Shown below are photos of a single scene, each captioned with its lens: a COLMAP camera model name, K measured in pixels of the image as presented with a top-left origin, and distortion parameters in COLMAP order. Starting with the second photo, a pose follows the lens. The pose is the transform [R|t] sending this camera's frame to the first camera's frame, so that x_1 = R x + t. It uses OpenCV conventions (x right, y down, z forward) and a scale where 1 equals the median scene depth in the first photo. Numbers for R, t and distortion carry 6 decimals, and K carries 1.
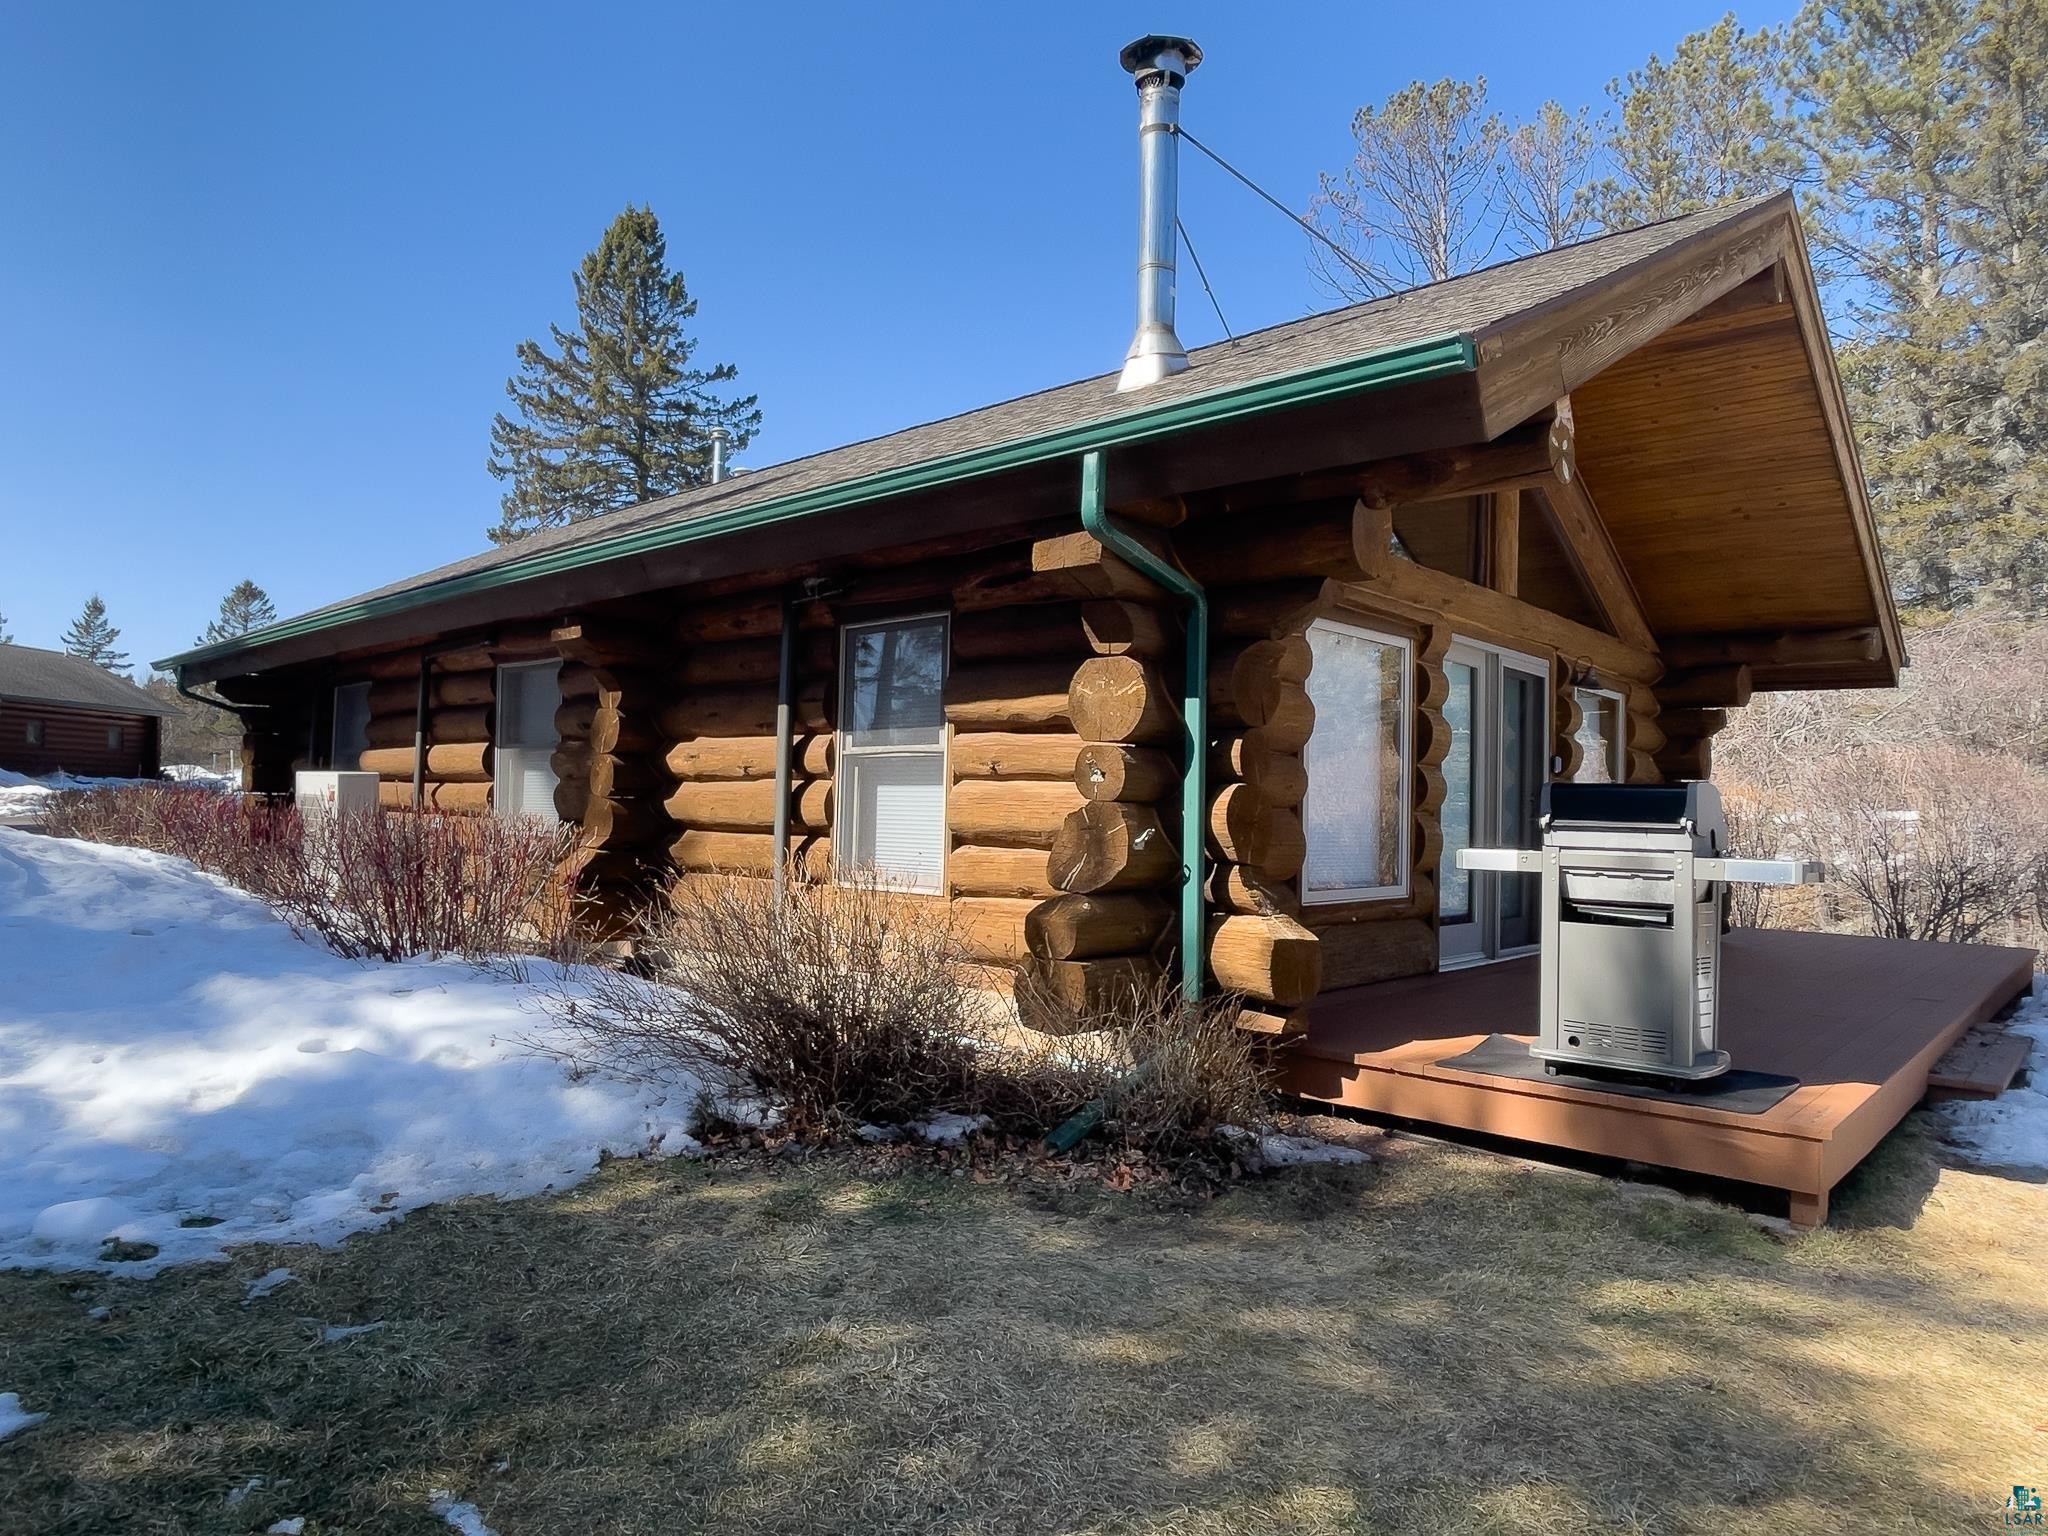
lens RADIAL K [[1250.2, 0, 1024.0], [0, 1250.2, 768.0], [0, 0, 1]] dist [-0.001391, -0.000556]
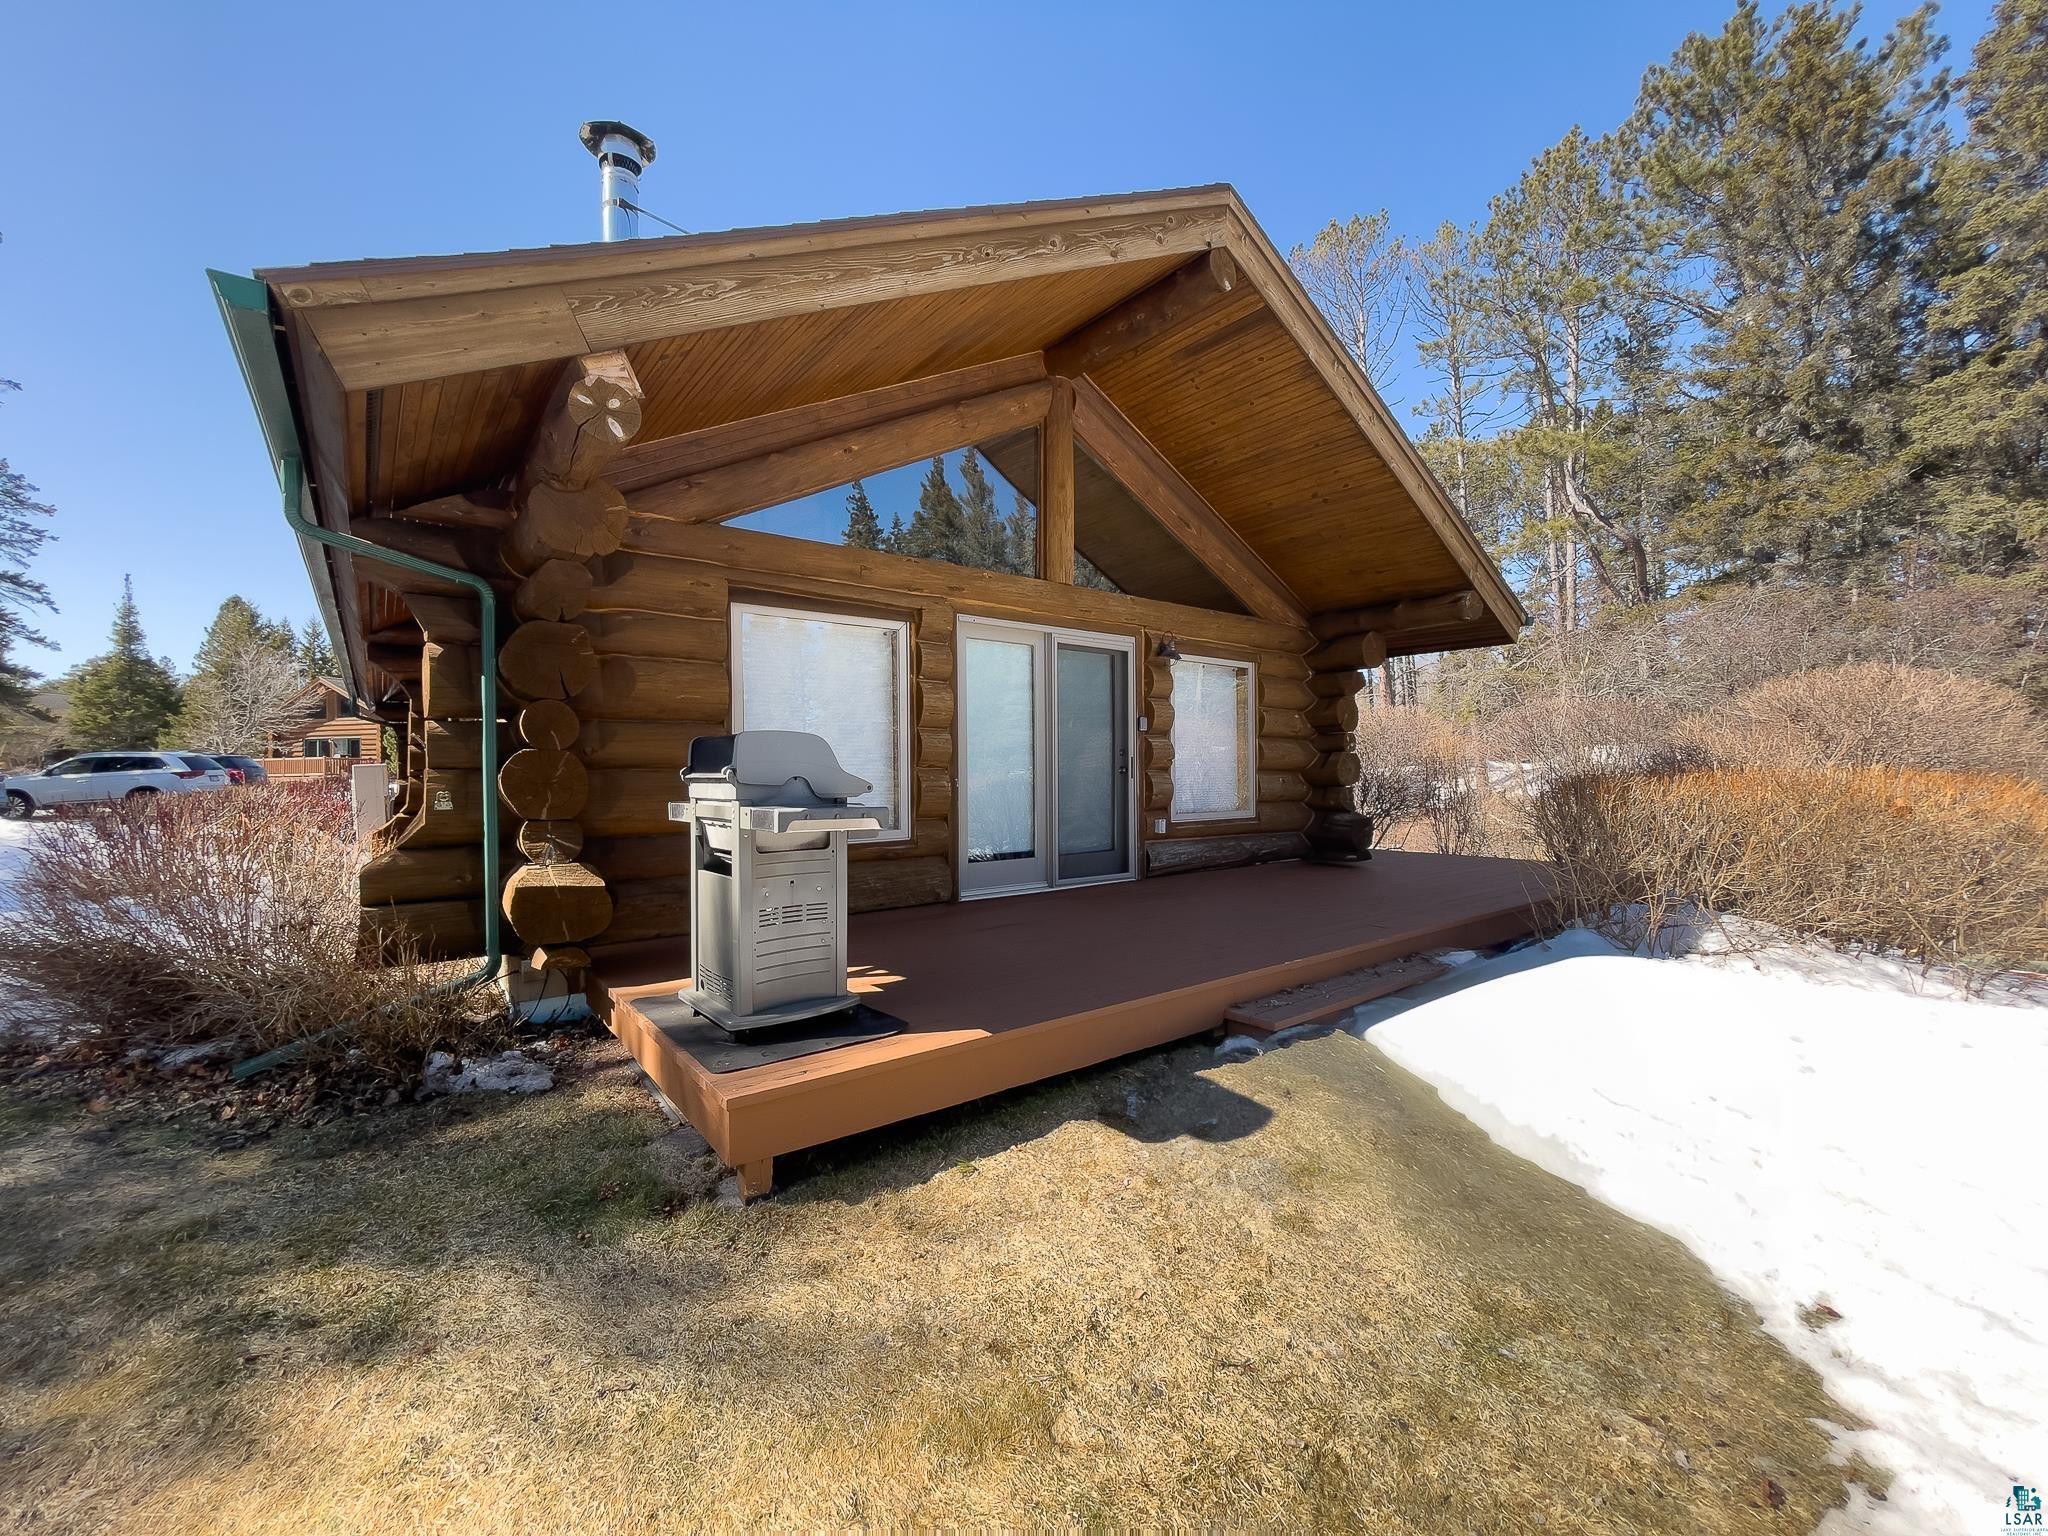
lens RADIAL K [[820.6, 0, 1020.2], [0, 820.6, 781.7], [0, 0, 1]] dist [-0.011064, 0.000394]
pose [[0.983317, -0.033914, -0.178710, 0.427684], [0.041202, 0.998457, 0.037228, 0.017945], [0.177172, -0.043970, 0.983197, 0.197145]]
